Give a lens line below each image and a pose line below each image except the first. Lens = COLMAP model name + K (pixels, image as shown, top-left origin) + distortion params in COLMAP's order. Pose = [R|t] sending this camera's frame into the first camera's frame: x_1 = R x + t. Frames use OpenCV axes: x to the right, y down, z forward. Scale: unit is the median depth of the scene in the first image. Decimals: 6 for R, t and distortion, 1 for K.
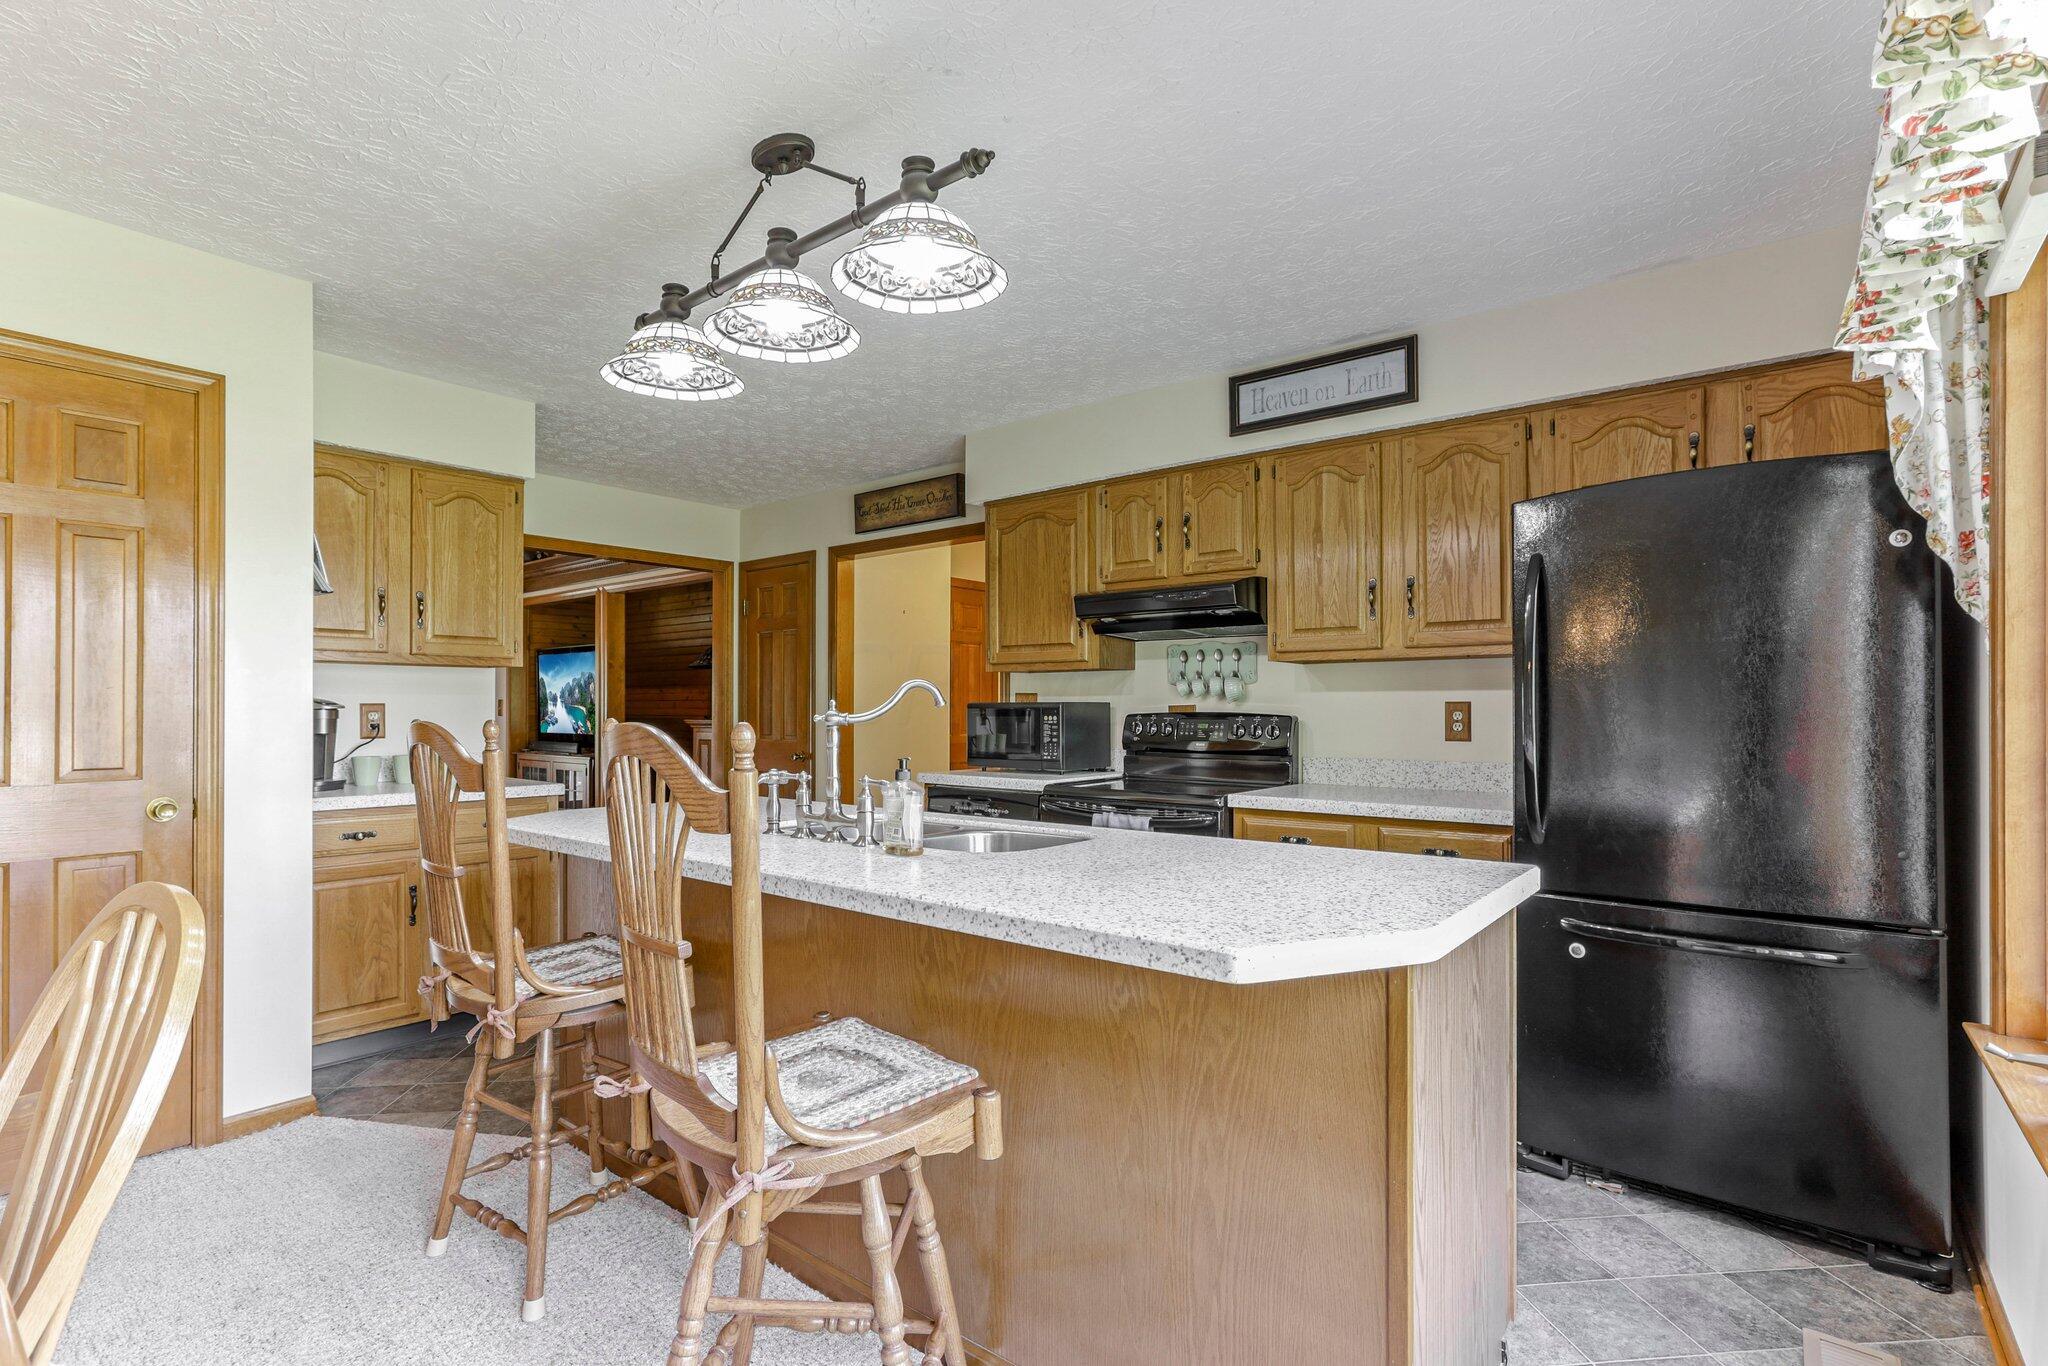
lens RADIAL K [[998.1, 0, 1016.5], [0, 998.1, 703.1], [0, 0, 1]] dist [-0.038929, 0.000323]
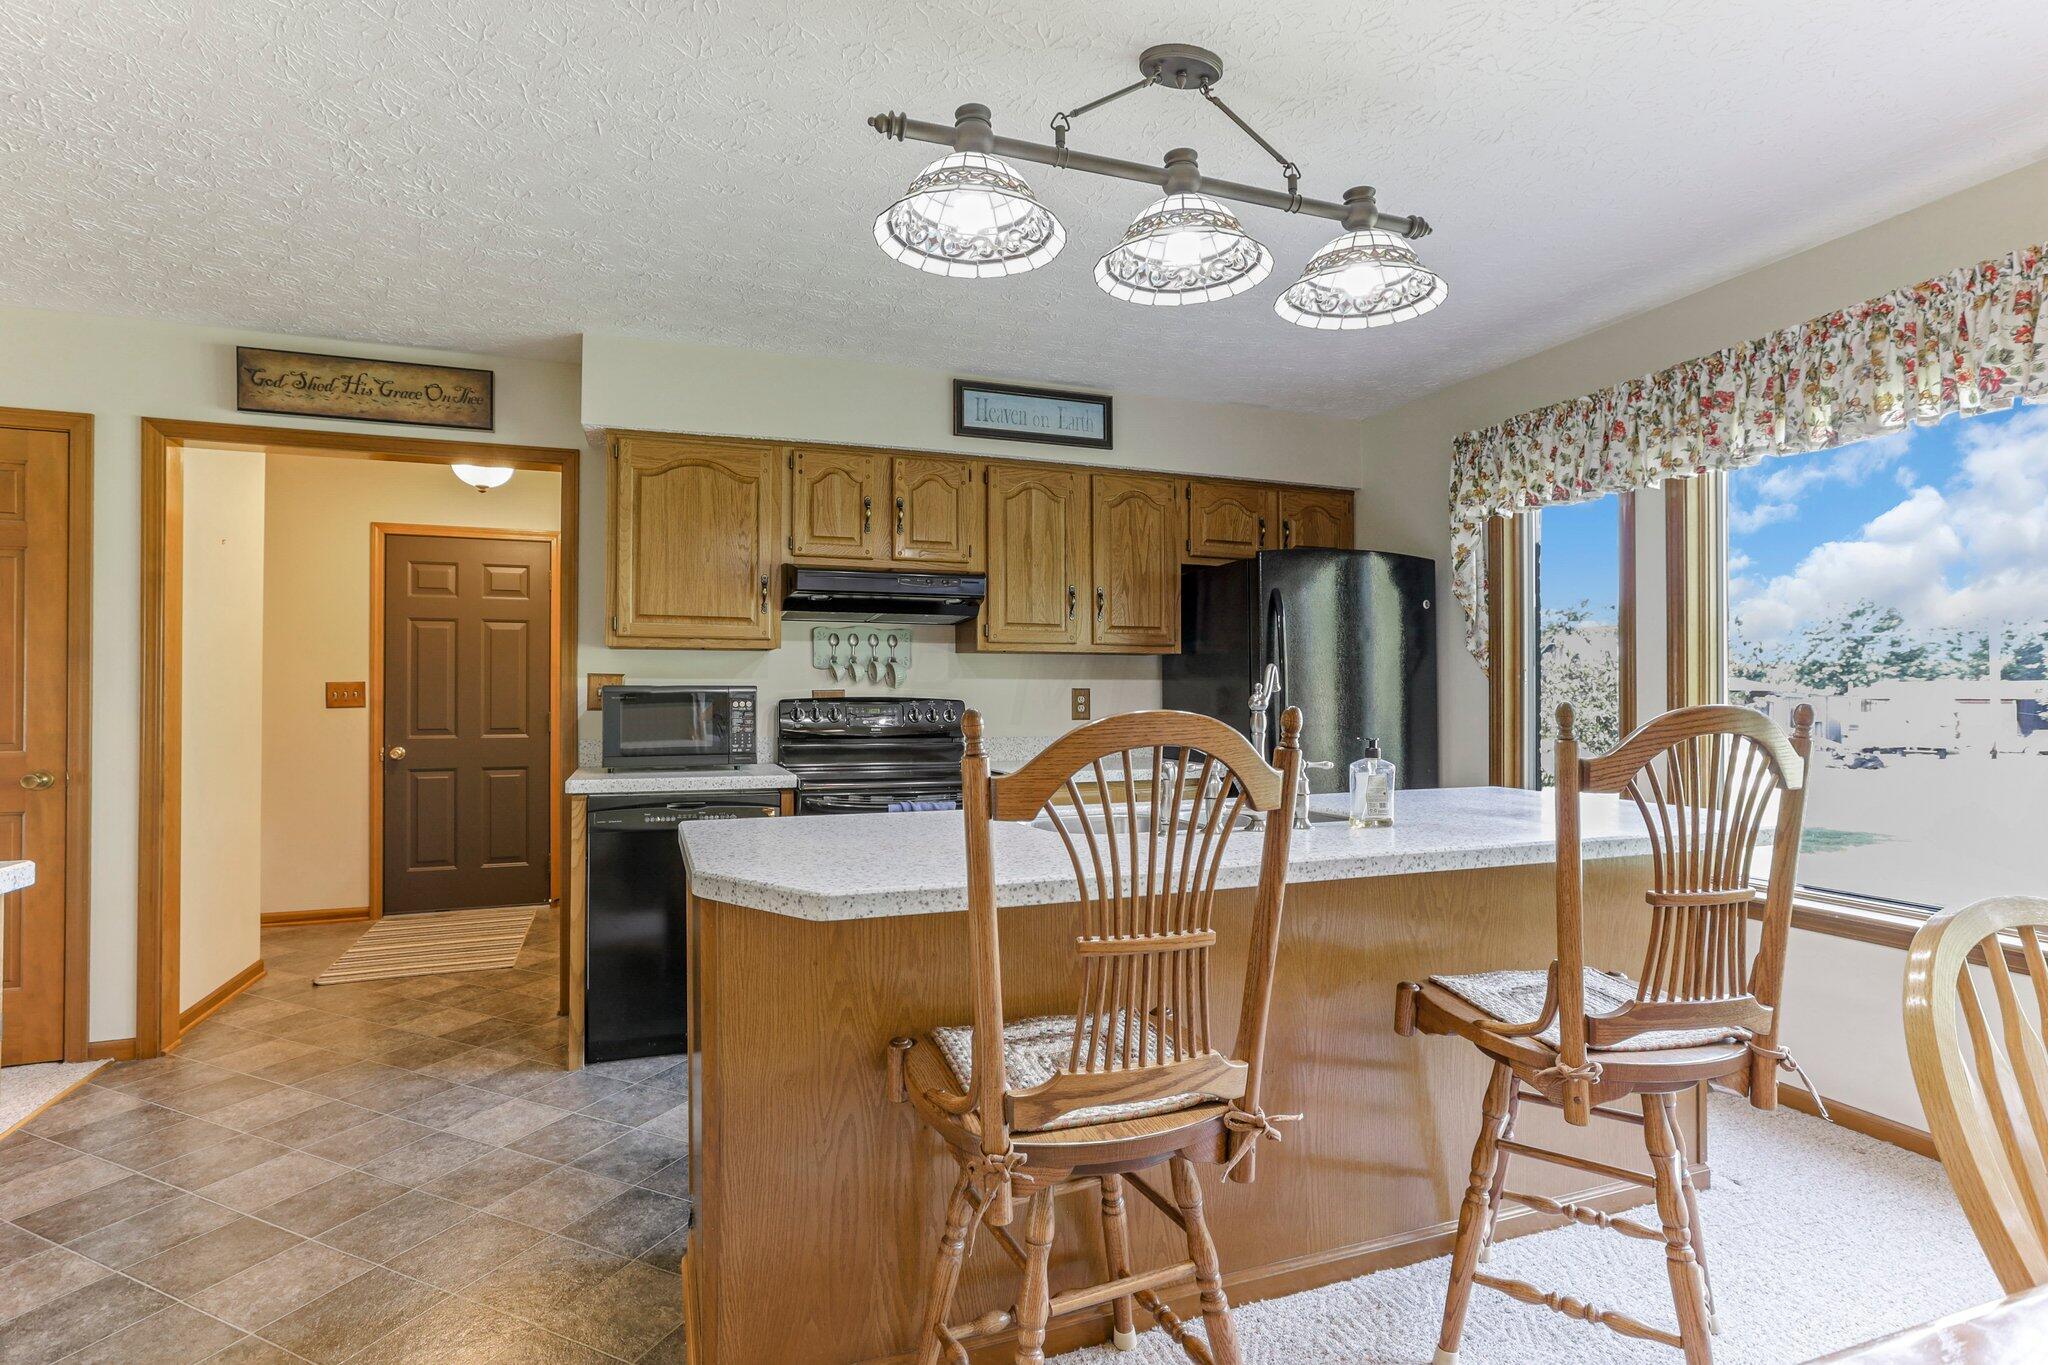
lens RADIAL K [[979.6, 0, 1024.0], [0, 979.6, 682.5], [0, 0, 1]] dist [-0.023415, -0.000309]
pose [[0.504272, 0.010746, 0.863478, -0.650697], [-0.005337, 0.999942, -0.009328, 0.003240], [-0.863528, 0.000095, 0.504301, 0.420262]]
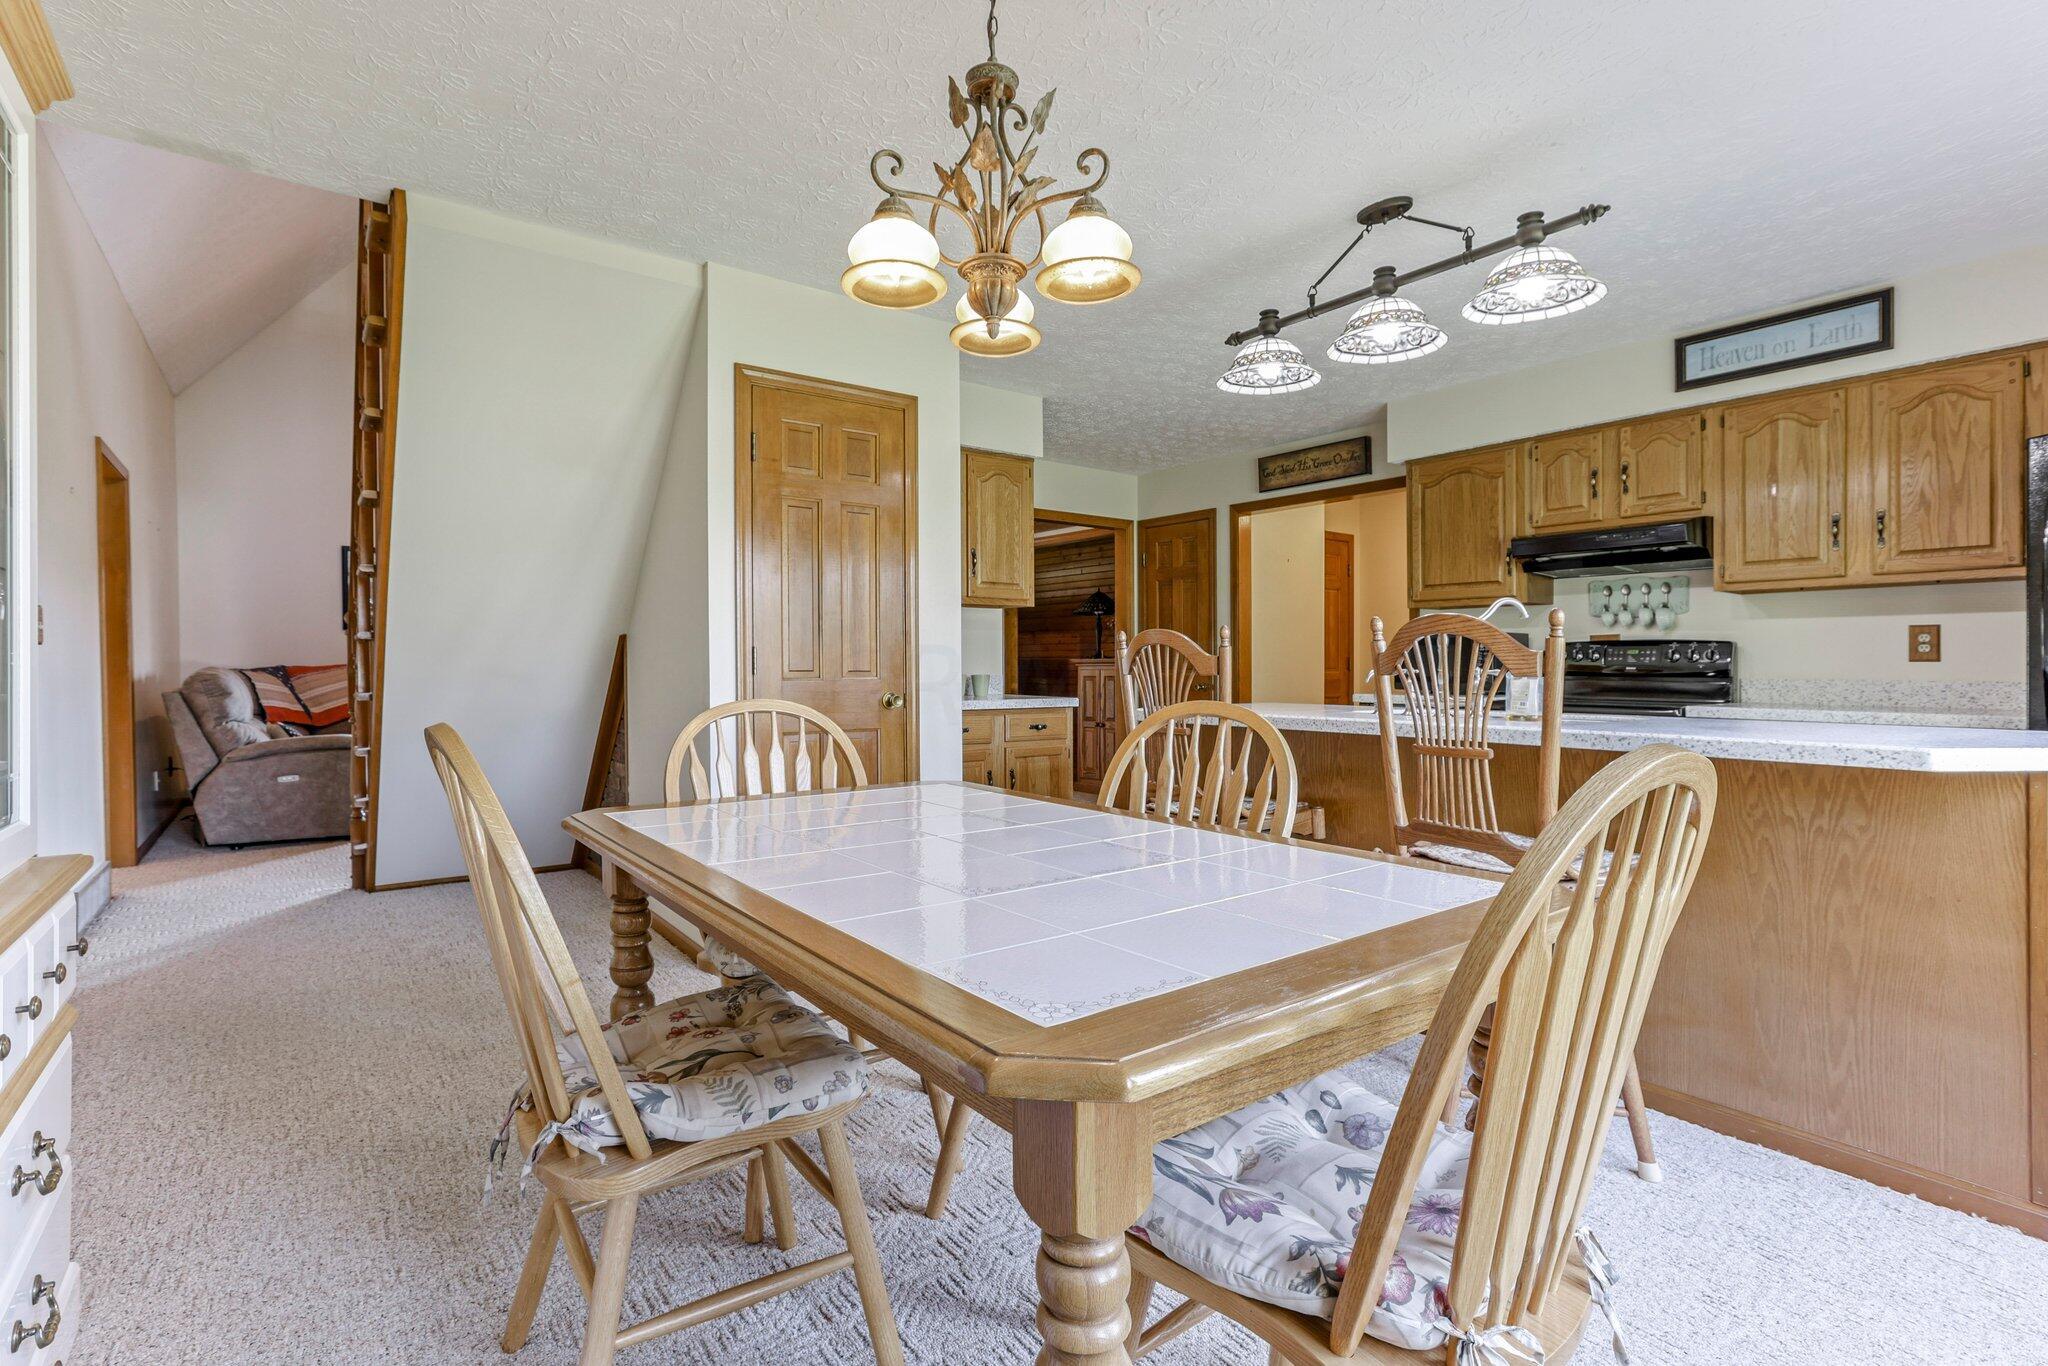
lens RADIAL K [[983.4, 0, 1023.3], [0, 983.4, 661.8], [0, 0, 1]] dist [-0.000927, 0.010938]
pose [[0.973537, 0.000374, -0.228530, -0.253094], [0.000343, 0.999995, 0.003098, 0.033968], [0.228530, -0.003094, 0.973532, -0.261128]]
